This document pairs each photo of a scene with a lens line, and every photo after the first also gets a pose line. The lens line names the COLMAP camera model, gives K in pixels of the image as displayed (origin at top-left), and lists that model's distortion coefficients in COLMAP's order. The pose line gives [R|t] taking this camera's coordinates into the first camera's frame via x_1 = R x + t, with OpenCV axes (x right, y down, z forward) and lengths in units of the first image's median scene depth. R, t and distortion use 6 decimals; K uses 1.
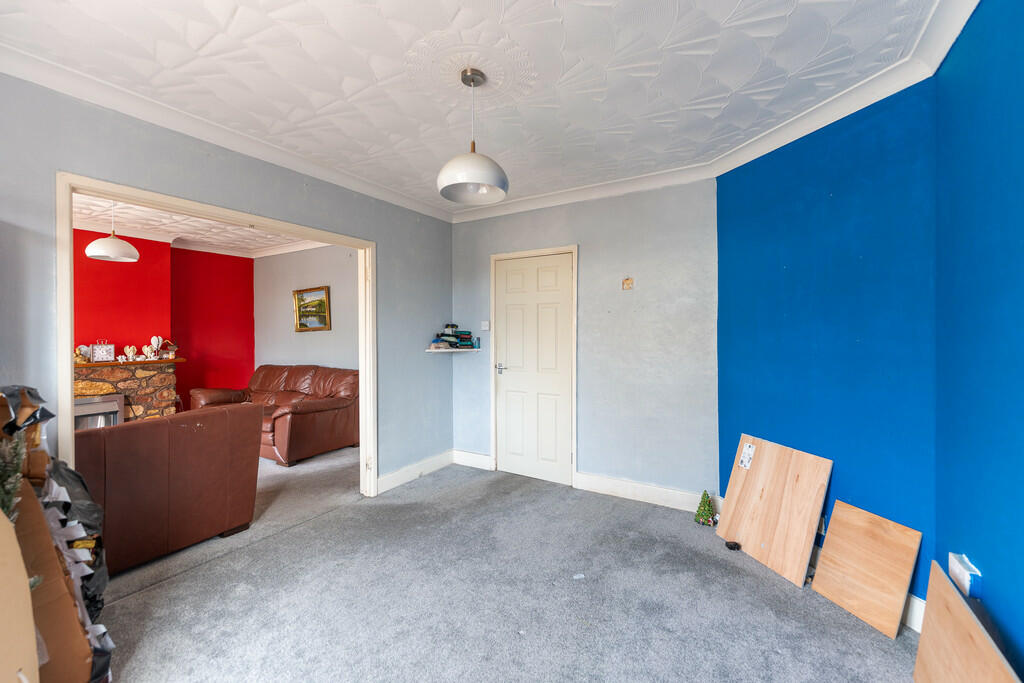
lens RADIAL K [[404.9, 0, 518.4], [0, 404.9, 336.4], [0, 0, 1]] dist [-0.000443, -0.000079]
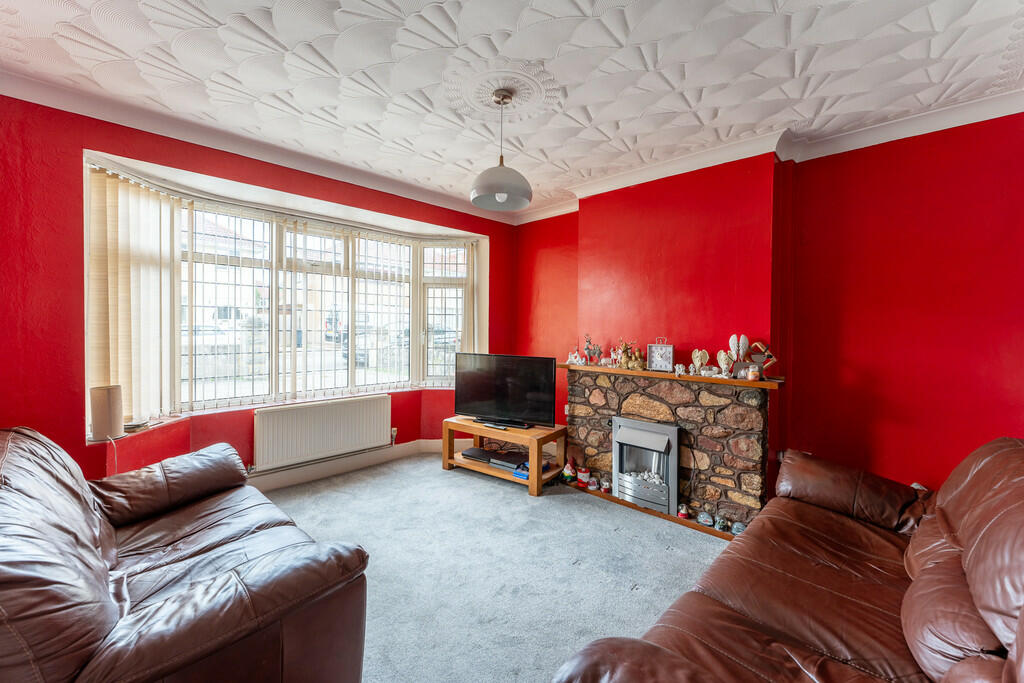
lens RADIAL K [[418.5, 0, 514.6], [0, 418.5, 328.2], [0, 0, 1]] dist [0.000057, -0.000103]
pose [[-0.236797, 0.007057, -0.971534, -0.277379], [-0.018978, 0.999749, 0.011887, -0.010059], [0.971374, 0.021252, -0.236603, 0.834647]]
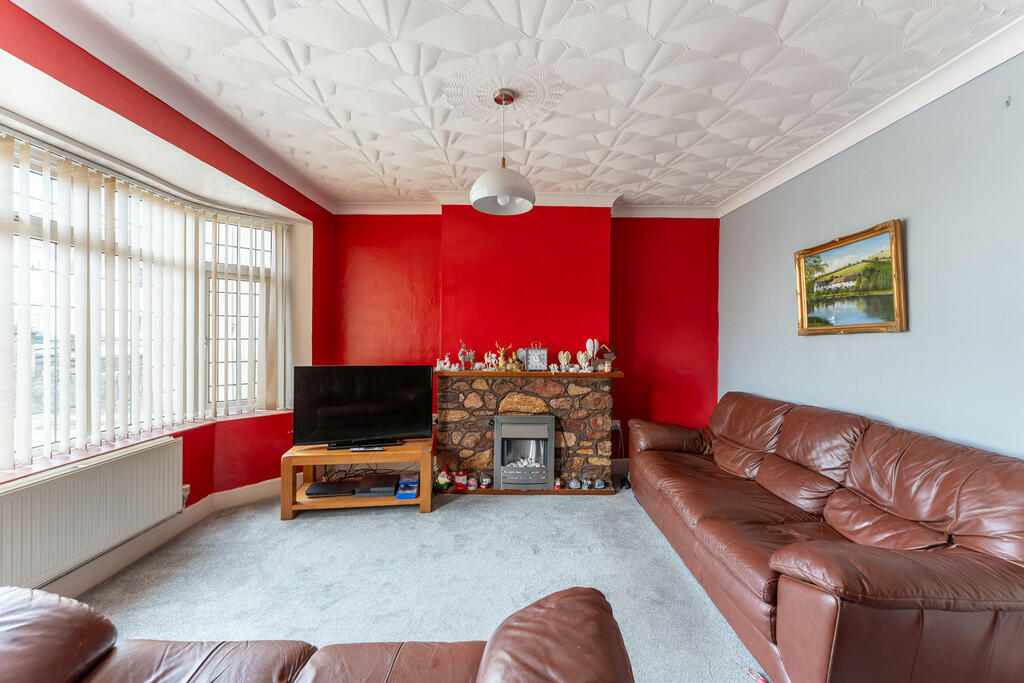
lens RADIAL K [[407.7, 0, 510.9], [0, 407.7, 332.7], [0, 0, 1]] dist [-0.001535, -0.000075]
pose [[0.511285, 0.006843, -0.859384, -0.342392], [-0.019953, 0.999793, -0.003910, -0.005909], [0.859180, 0.019146, 0.511315, 0.500594]]
